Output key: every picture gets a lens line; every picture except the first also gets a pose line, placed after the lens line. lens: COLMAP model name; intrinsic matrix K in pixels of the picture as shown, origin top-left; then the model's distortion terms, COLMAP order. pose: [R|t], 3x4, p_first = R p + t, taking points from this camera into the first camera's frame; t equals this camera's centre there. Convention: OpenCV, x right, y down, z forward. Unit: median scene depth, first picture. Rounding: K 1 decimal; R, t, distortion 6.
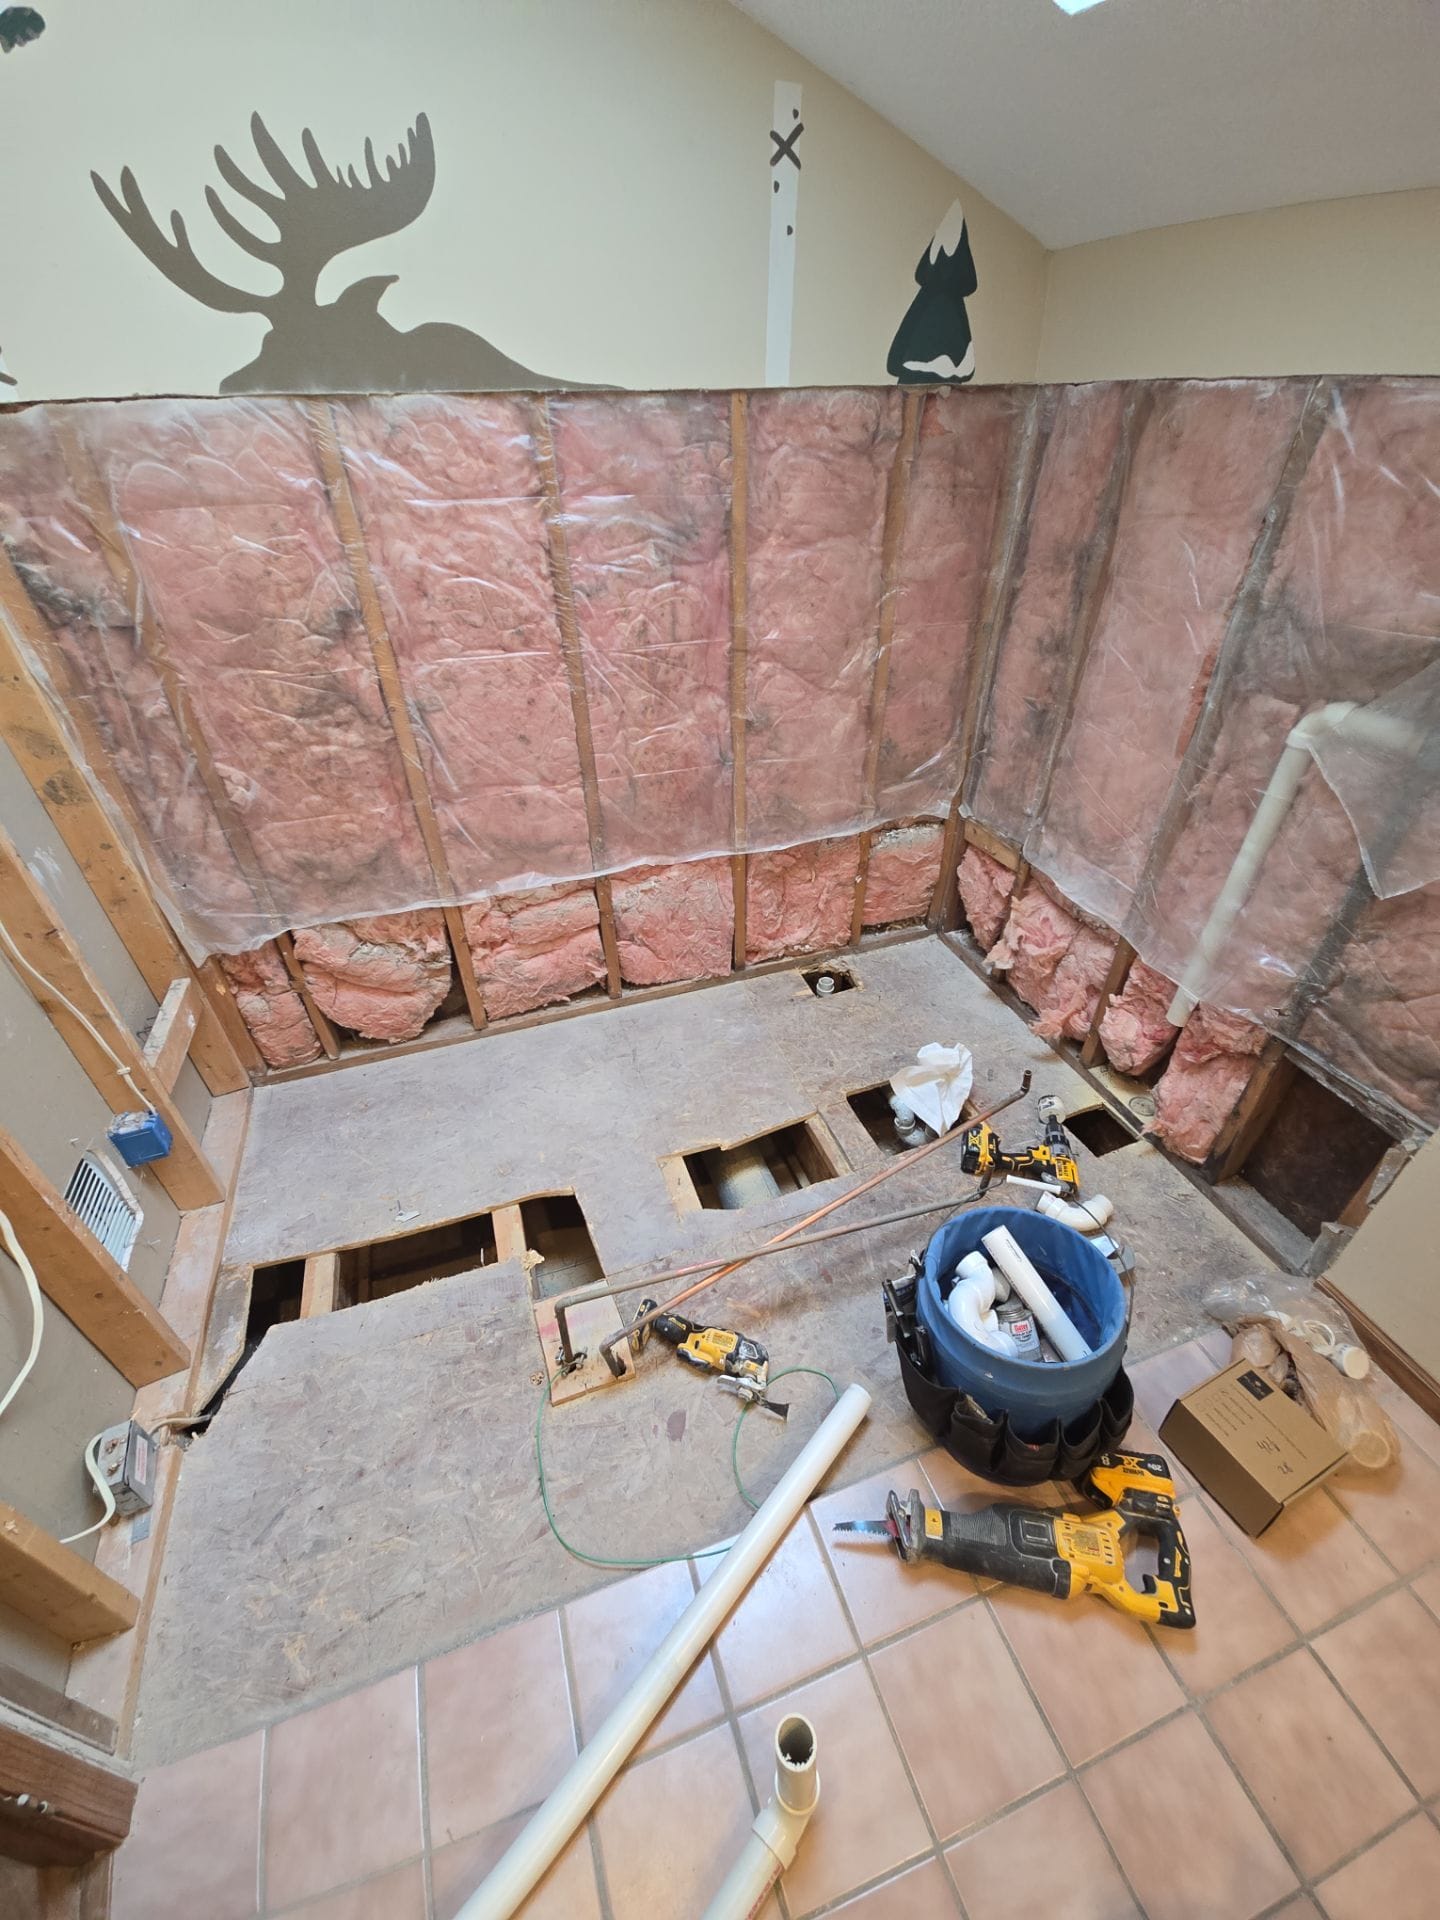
lens RADIAL K [[765.3, 0, 720.2], [0, 765.3, 966.5], [0, 0, 1]] dist [0.056255, -0.029800]
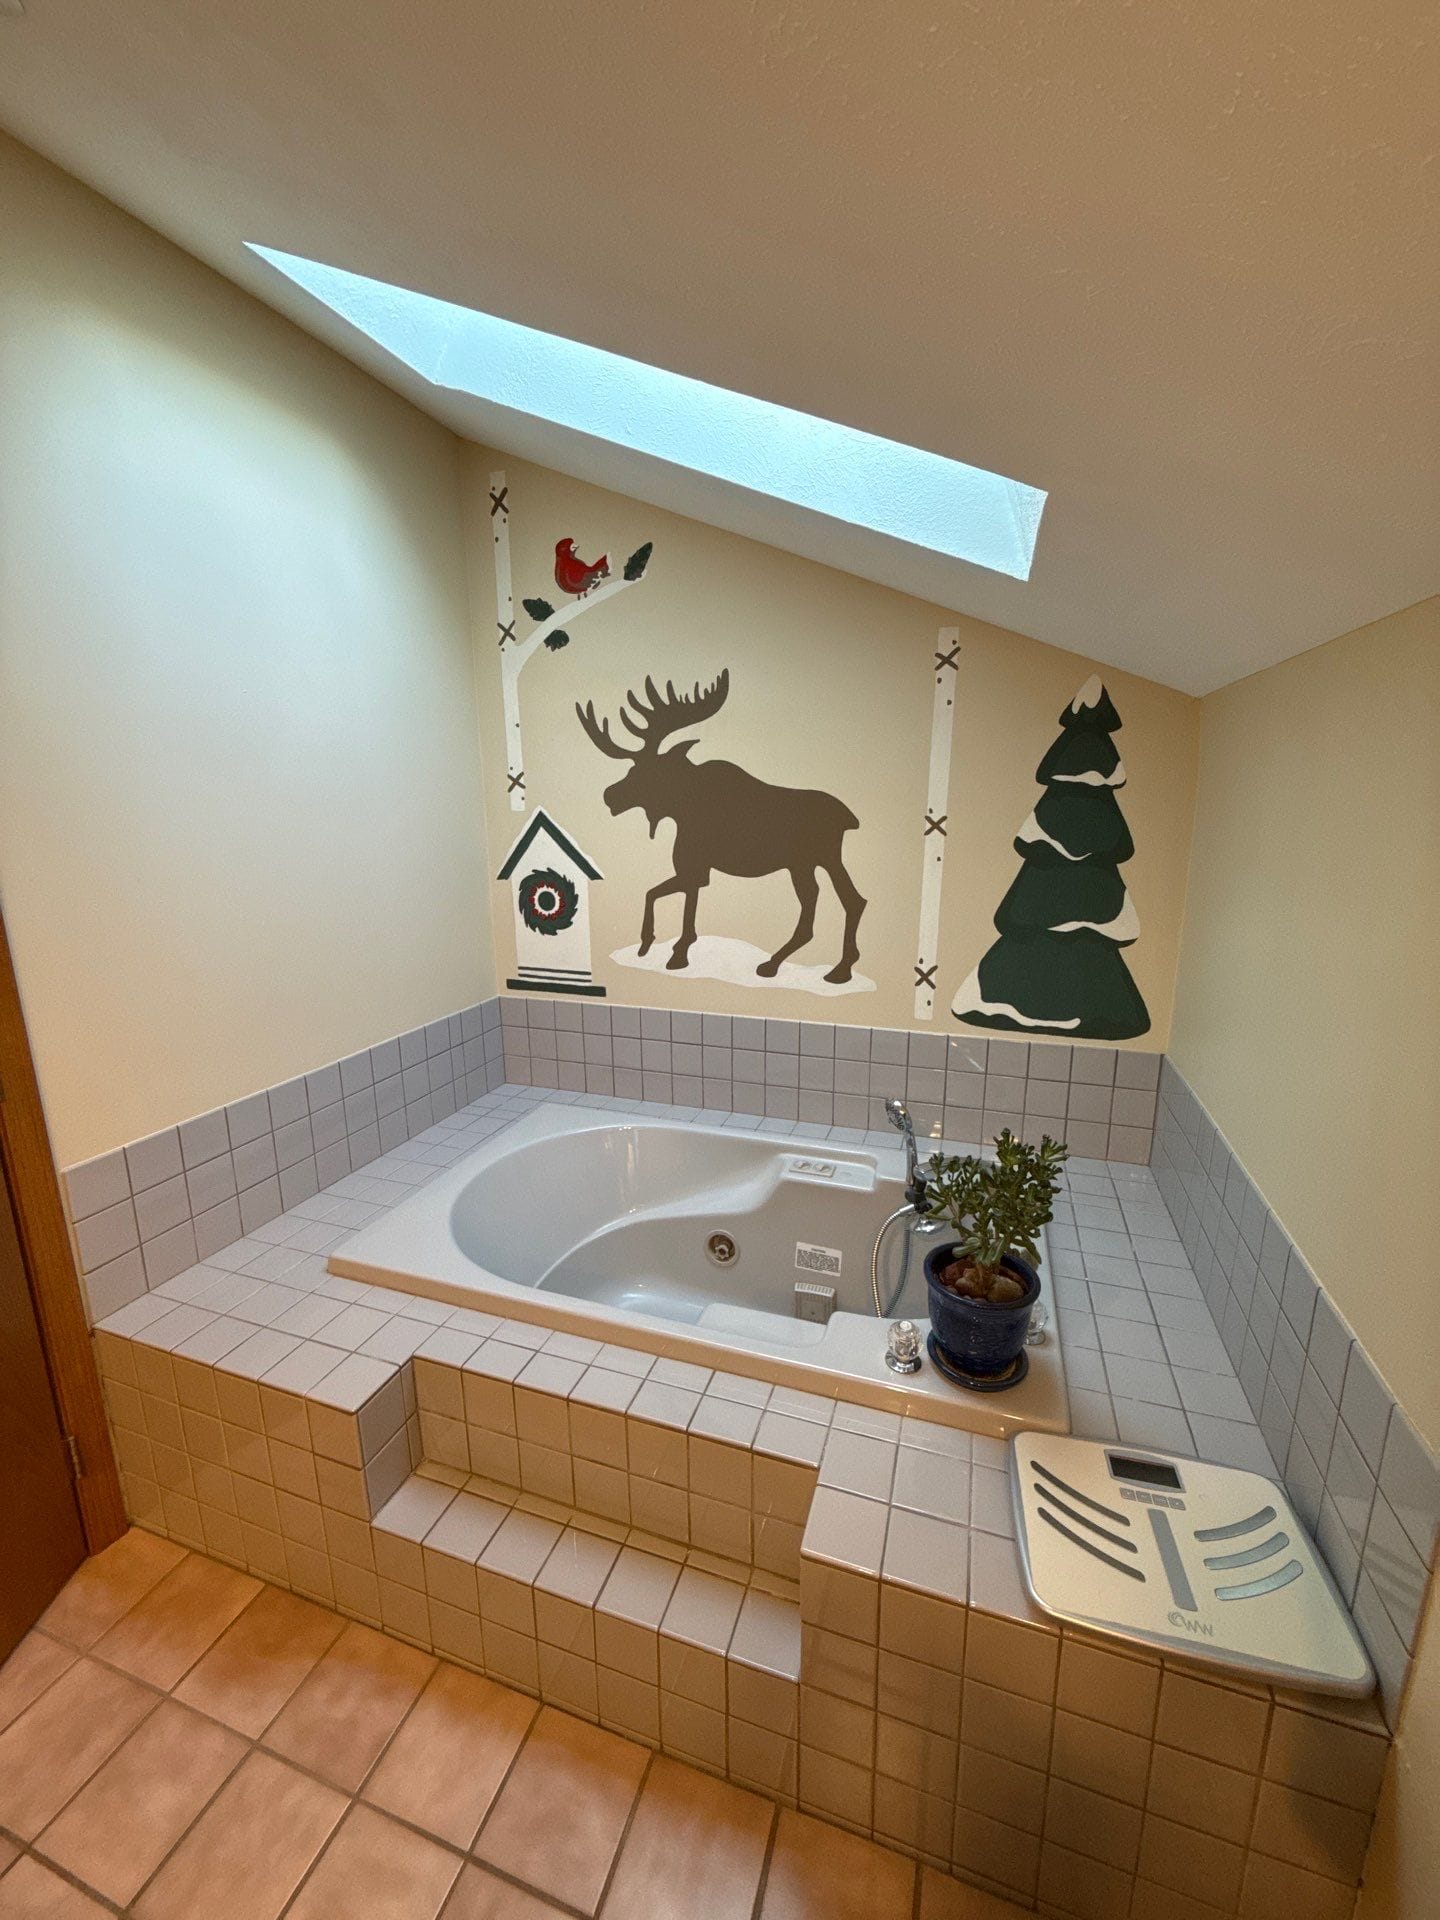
lens RADIAL K [[766.4, 0, 716.0], [0, 766.4, 953.7], [0, 0, 1]] dist [0.001769, 0.000357]
pose [[0.783686, 0.135455, -0.606209, 0.743871], [-0.368705, 0.886850, -0.278486, 0.017713], [0.499894, 0.441757, 0.744954, -0.058321]]
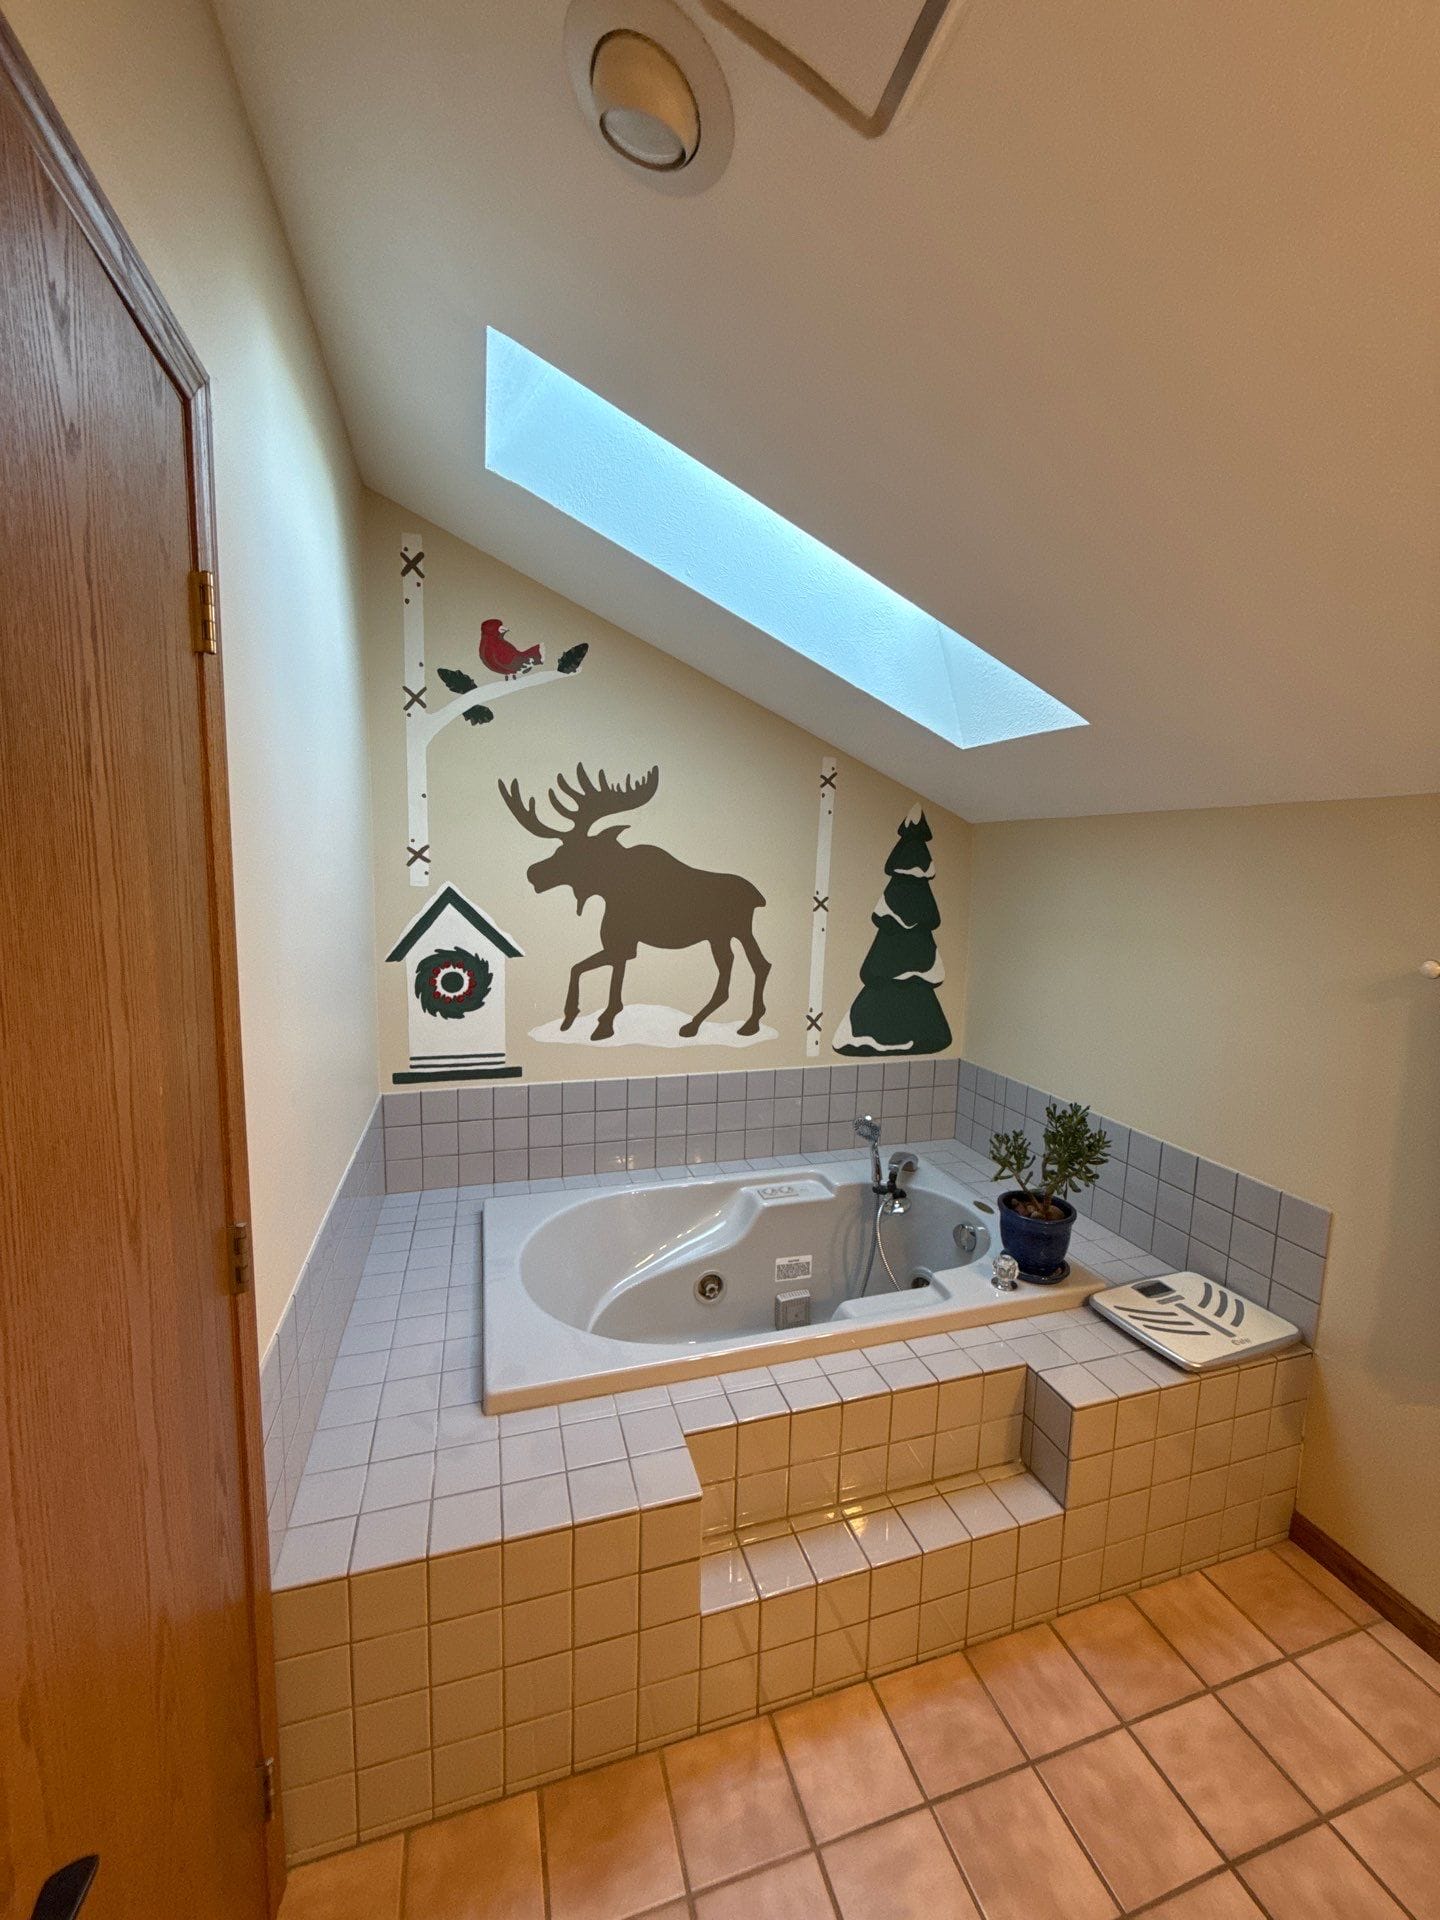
lens RADIAL K [[766.4, 0, 716.0], [0, 766.4, 953.7], [0, 0, 1]] dist [0.001769, 0.000357]
pose [[0.998571, 0.045202, -0.028514, -0.132514], [-0.053377, 0.870046, -0.490073, 0.316473], [0.002656, 0.490894, 0.871215, -0.499844]]
